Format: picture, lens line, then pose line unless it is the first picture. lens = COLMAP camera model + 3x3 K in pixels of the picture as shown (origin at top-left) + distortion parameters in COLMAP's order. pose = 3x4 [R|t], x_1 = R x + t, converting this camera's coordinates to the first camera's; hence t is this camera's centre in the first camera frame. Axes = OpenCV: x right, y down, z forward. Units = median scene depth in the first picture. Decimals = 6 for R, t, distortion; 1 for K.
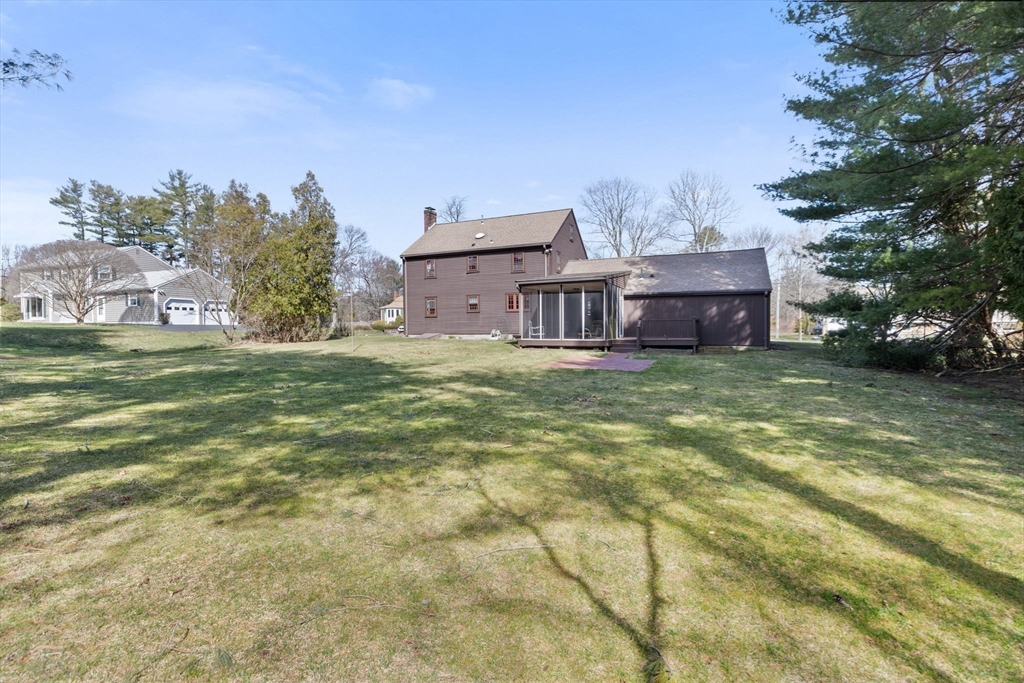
lens RADIAL K [[461.3, 0, 510.9], [0, 461.3, 335.6], [0, 0, 1]] dist [-0.003709, 0.000791]
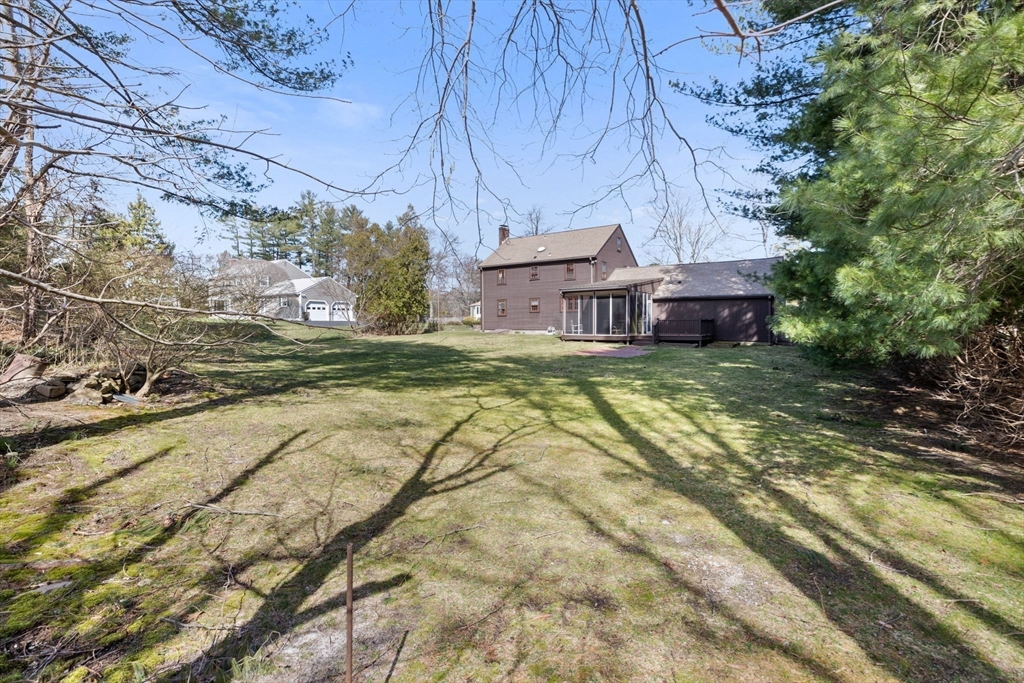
lens RADIAL K [[461.3, 0, 513.8], [0, 461.3, 337.9], [0, 0, 1]] dist [-0.003709, 0.000791]
pose [[0.981594, 0.011607, -0.190629, 0.107195], [-0.008648, 0.999829, 0.016349, -0.001678], [0.190786, -0.014399, 0.981526, -0.237130]]
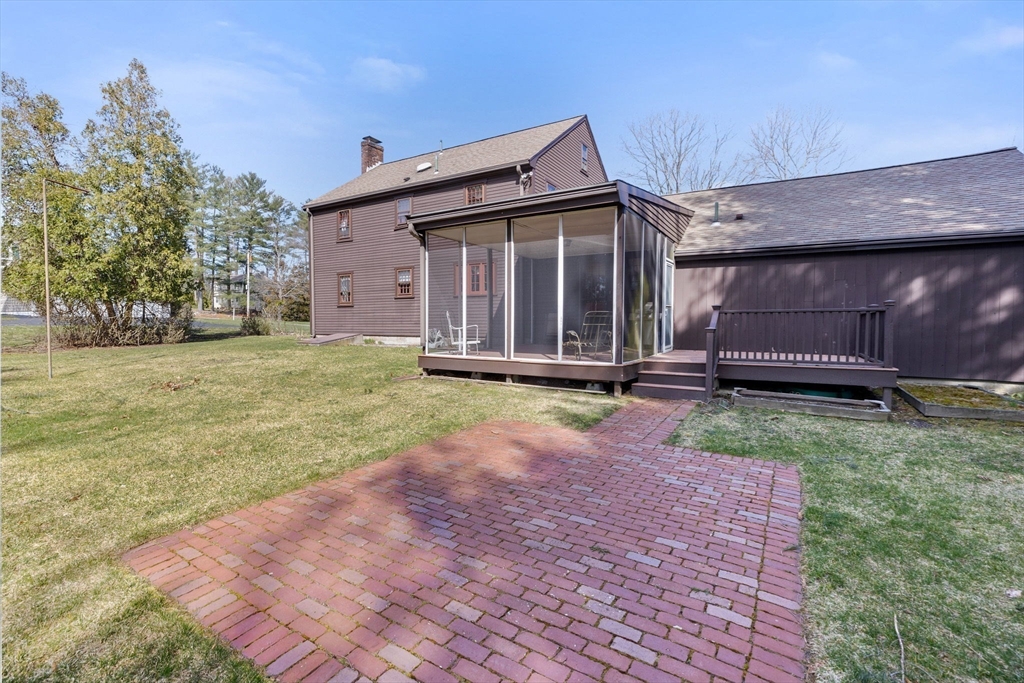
lens RADIAL K [[461.3, 0, 506.3], [0, 461.3, 335.7], [0, 0, 1]] dist [-0.003709, 0.000791]
pose [[0.991791, 0.014097, -0.127092, 0.125596], [-0.012726, 0.999852, 0.011593, -0.012724], [0.127236, -0.009881, 0.991823, 0.482137]]
